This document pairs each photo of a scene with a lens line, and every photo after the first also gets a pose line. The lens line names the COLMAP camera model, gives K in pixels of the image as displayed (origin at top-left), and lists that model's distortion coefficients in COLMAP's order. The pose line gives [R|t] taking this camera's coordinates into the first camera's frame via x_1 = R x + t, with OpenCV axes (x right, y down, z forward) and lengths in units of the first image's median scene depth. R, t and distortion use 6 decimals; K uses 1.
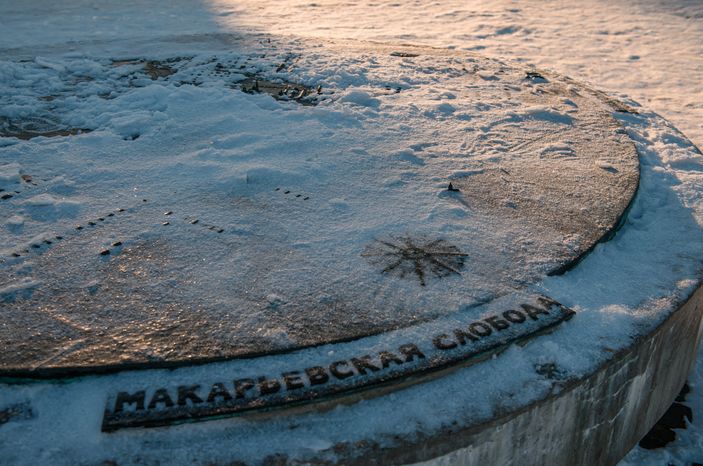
lens RADIAL K [[765.4, 0, 351.4], [0, 765.4, 229.4], [0, 0, 1]] dist [0.062520, 0.000000]
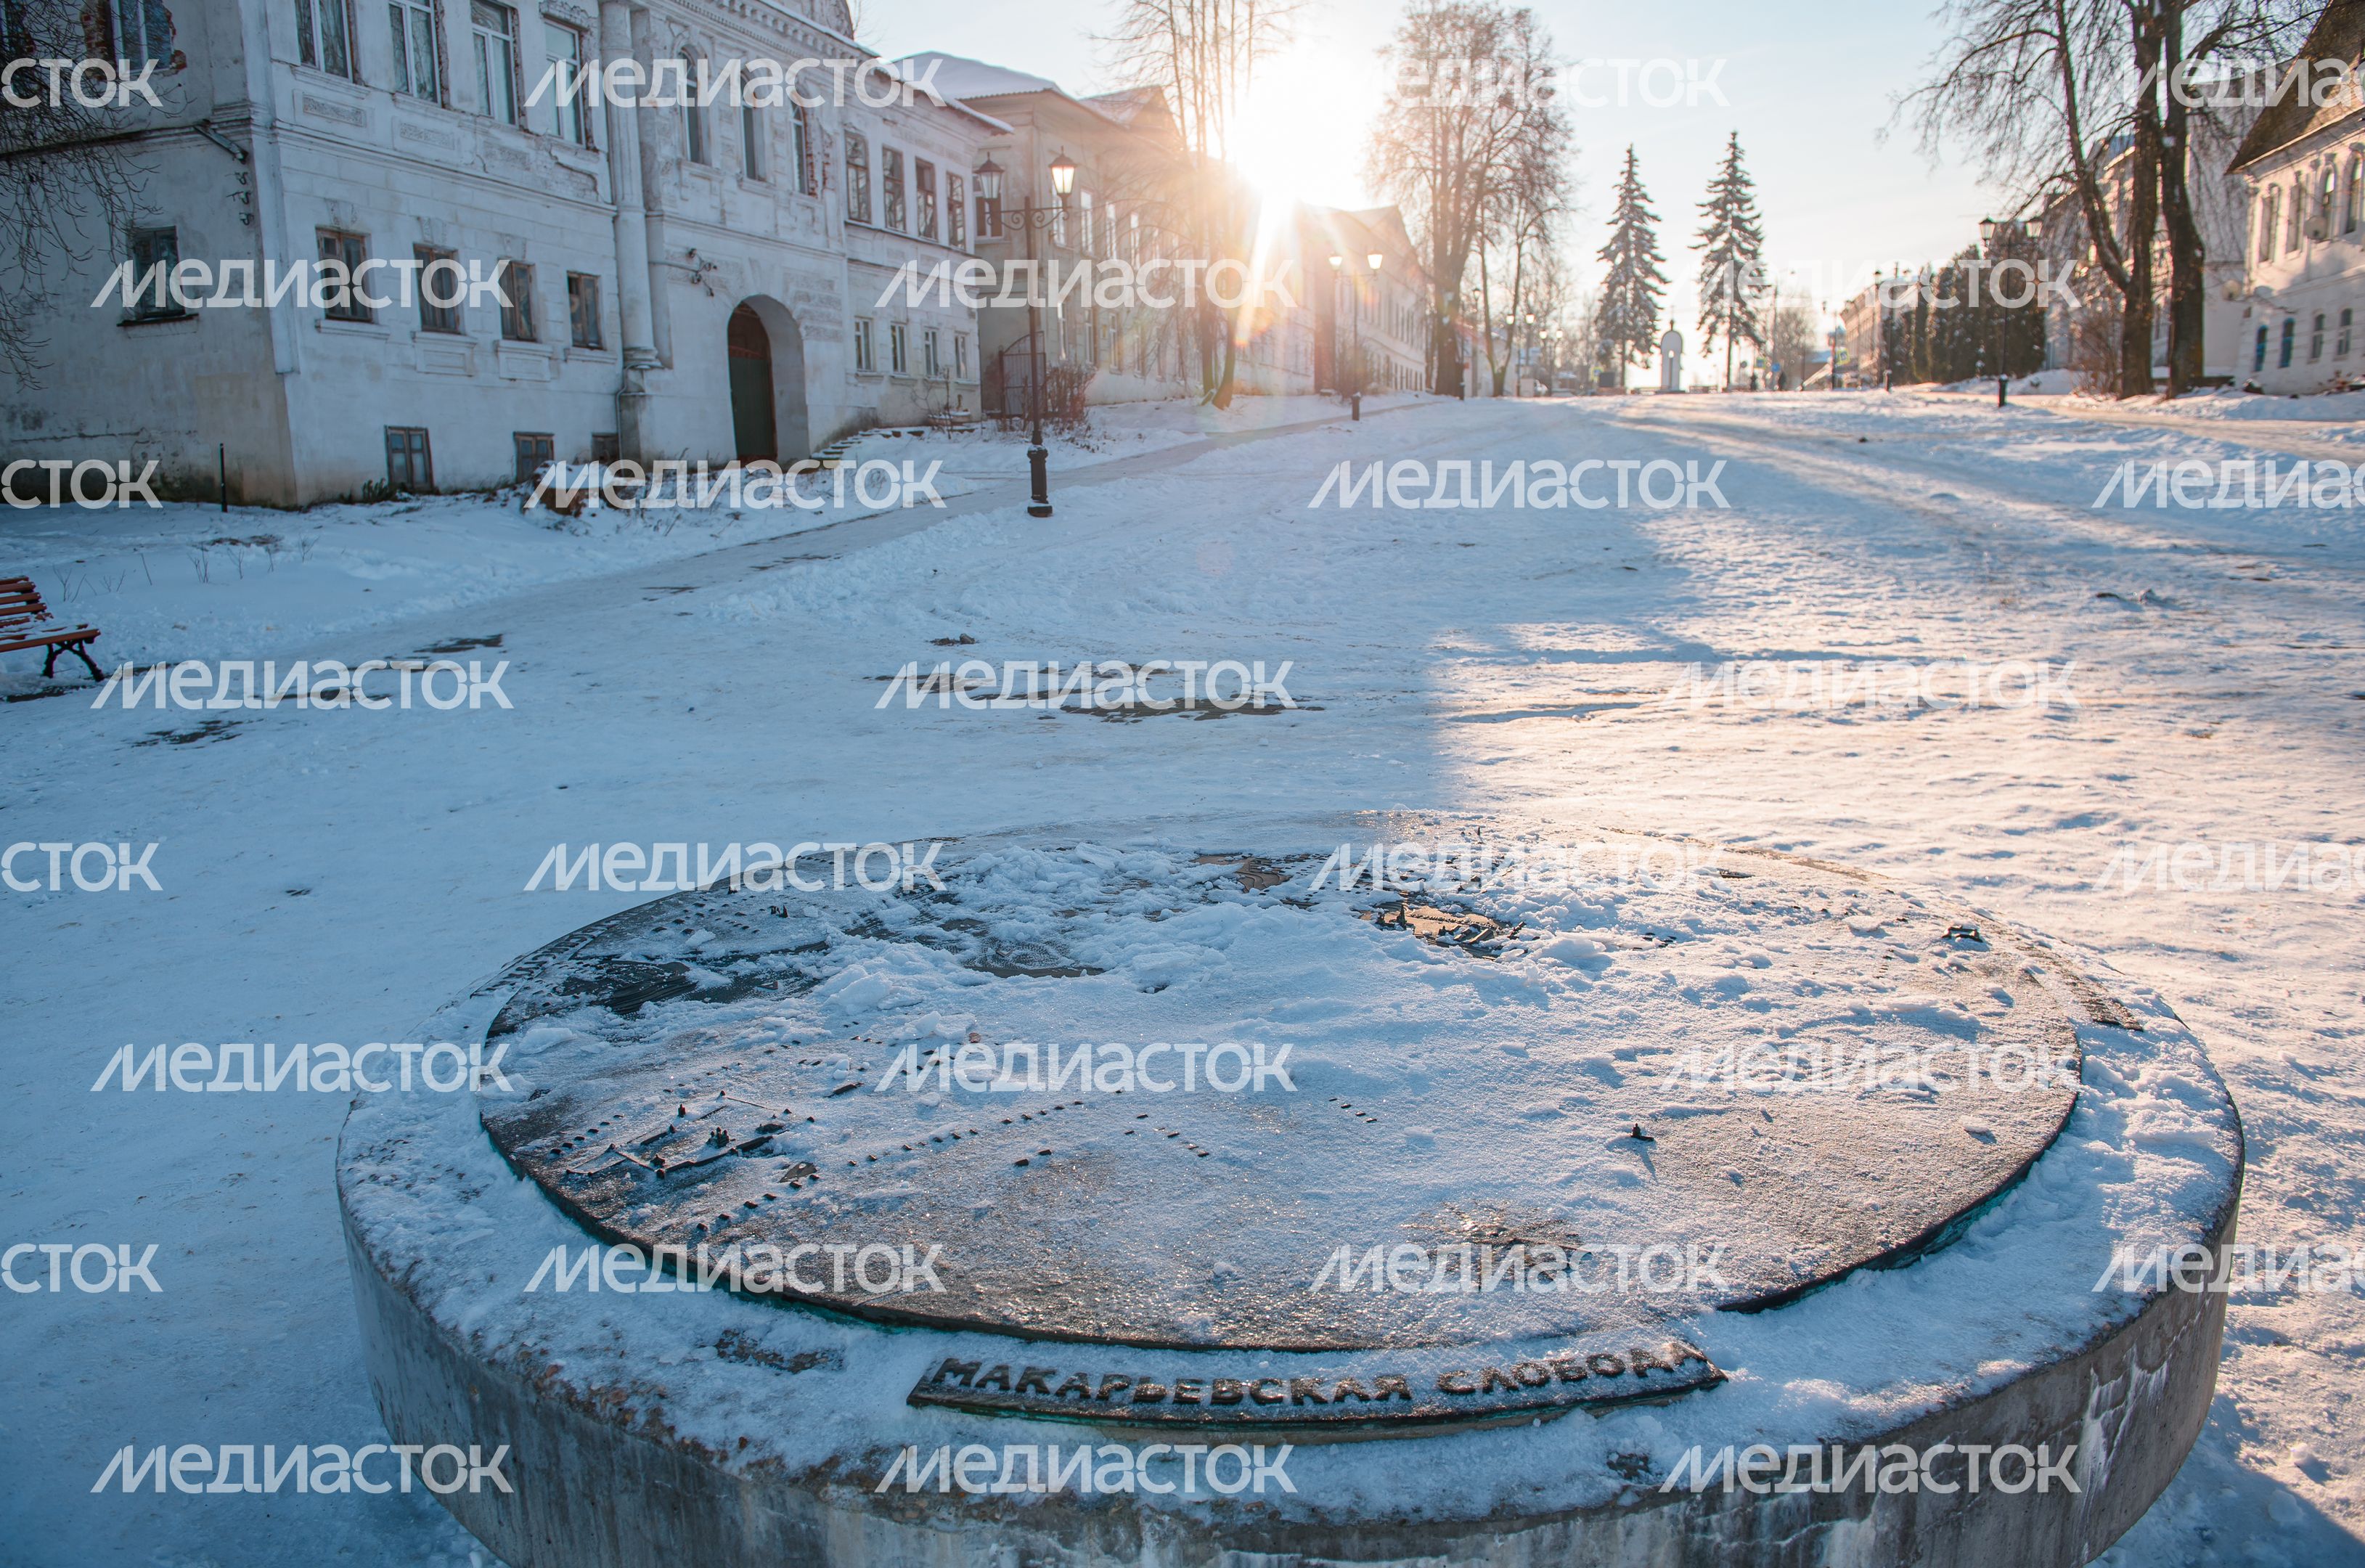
lens RADIAL K [[1602.1, 0, 1183.5], [0, 1602.1, 791.0], [0, 0, 1]] dist [-0.046079, -0.007621]
pose [[0.921004, 0.045027, -0.386941, 0.299157], [-0.135577, 0.968249, -0.210031, -0.009042], [0.365198, 0.245899, 0.897866, -0.240155]]
